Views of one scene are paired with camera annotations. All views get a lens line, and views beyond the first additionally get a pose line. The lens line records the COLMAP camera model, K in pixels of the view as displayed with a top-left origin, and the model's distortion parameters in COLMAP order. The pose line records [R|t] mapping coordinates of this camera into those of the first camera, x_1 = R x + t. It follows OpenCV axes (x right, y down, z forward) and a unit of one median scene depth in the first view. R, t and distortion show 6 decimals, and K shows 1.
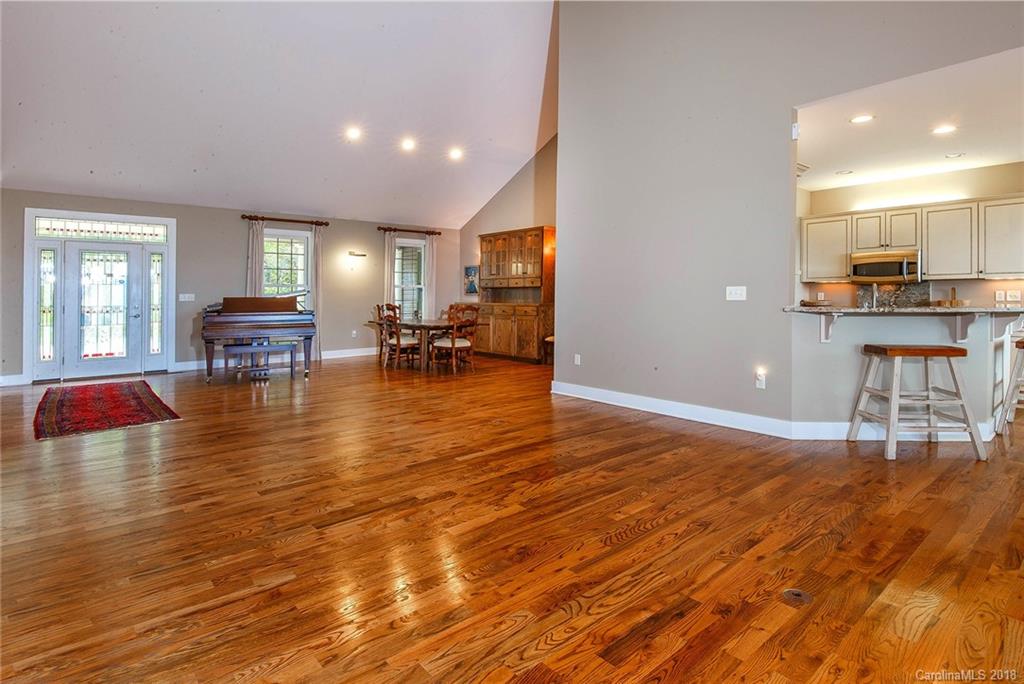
lens RADIAL K [[540.4, 0, 516.1], [0, 540.4, 290.5], [0, 0, 1]] dist [-0.001111, -0.000056]
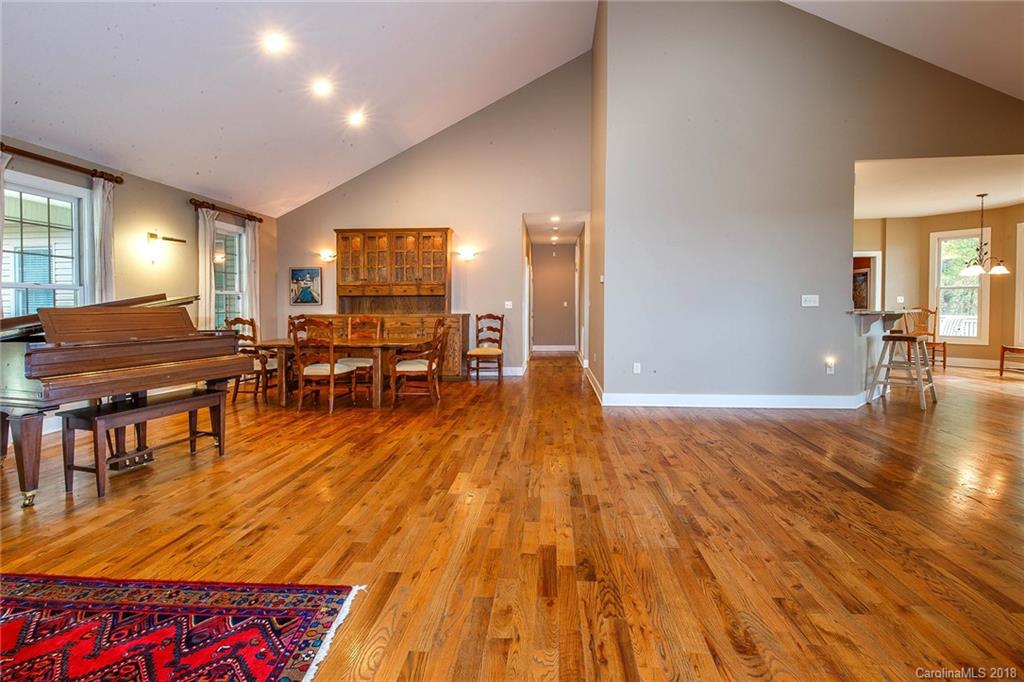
lens RADIAL K [[491.2, 0, 524.7], [0, 491.2, 316.1], [0, 0, 1]] dist [0.002721, 0.000060]
pose [[0.698711, -0.016142, 0.715222, -0.419254], [-0.001343, 0.999714, 0.023875, 0.007226], [-0.715403, -0.017642, 0.698489, 0.325052]]
